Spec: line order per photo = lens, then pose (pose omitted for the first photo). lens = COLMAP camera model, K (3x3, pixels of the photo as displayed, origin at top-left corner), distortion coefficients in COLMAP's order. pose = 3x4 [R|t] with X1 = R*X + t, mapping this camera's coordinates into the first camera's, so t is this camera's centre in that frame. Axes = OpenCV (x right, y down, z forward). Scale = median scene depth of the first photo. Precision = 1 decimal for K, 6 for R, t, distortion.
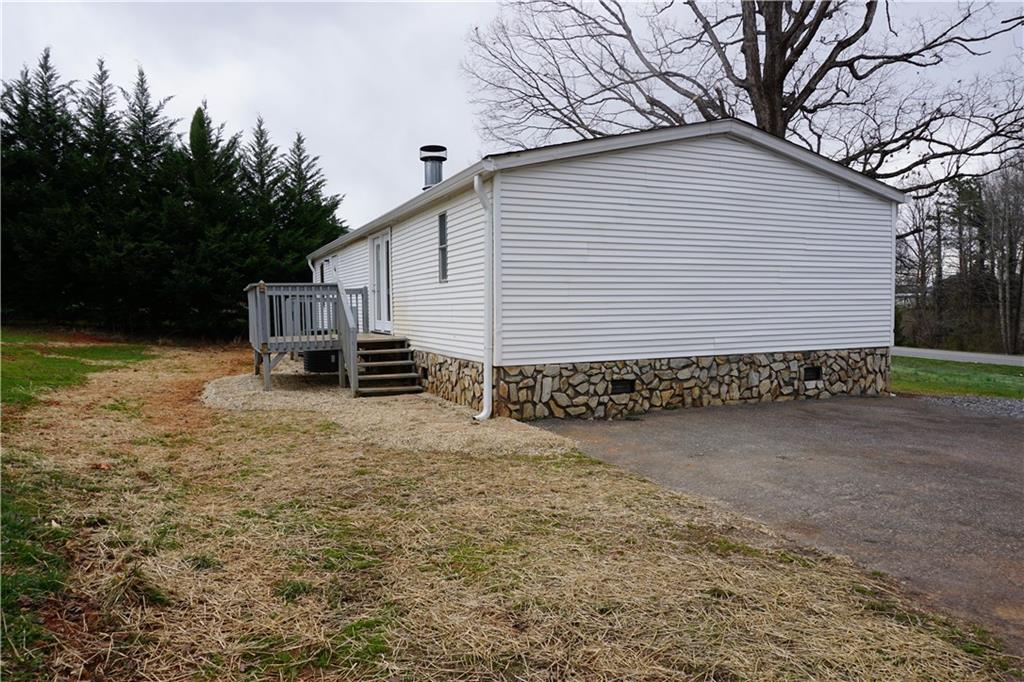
lens RADIAL K [[690.2, 0, 512.0], [0, 690.2, 341.0], [0, 0, 1]] dist [-0.034303, 0.021682]
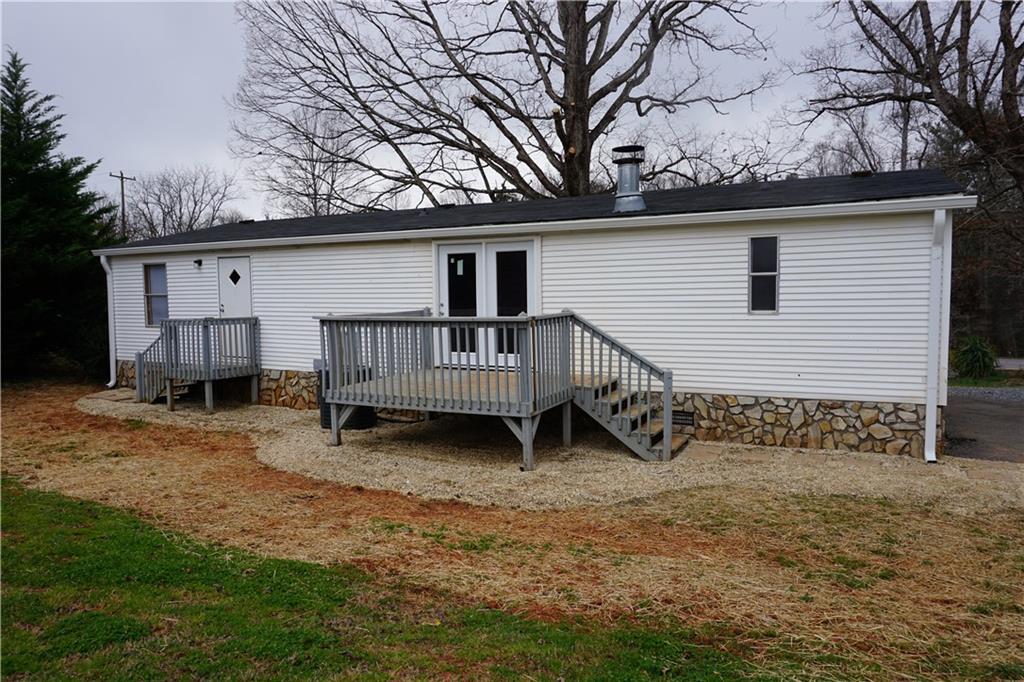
lens RADIAL K [[678.3, 0, 512.0], [0, 678.3, 341.0], [0, 0, 1]] dist [-0.021201, 0.004350]
pose [[0.763034, -0.049429, 0.644465, -0.878463], [0.038042, 0.998778, 0.031563, -0.086504], [-0.645238, 0.000433, 0.763982, 0.524924]]
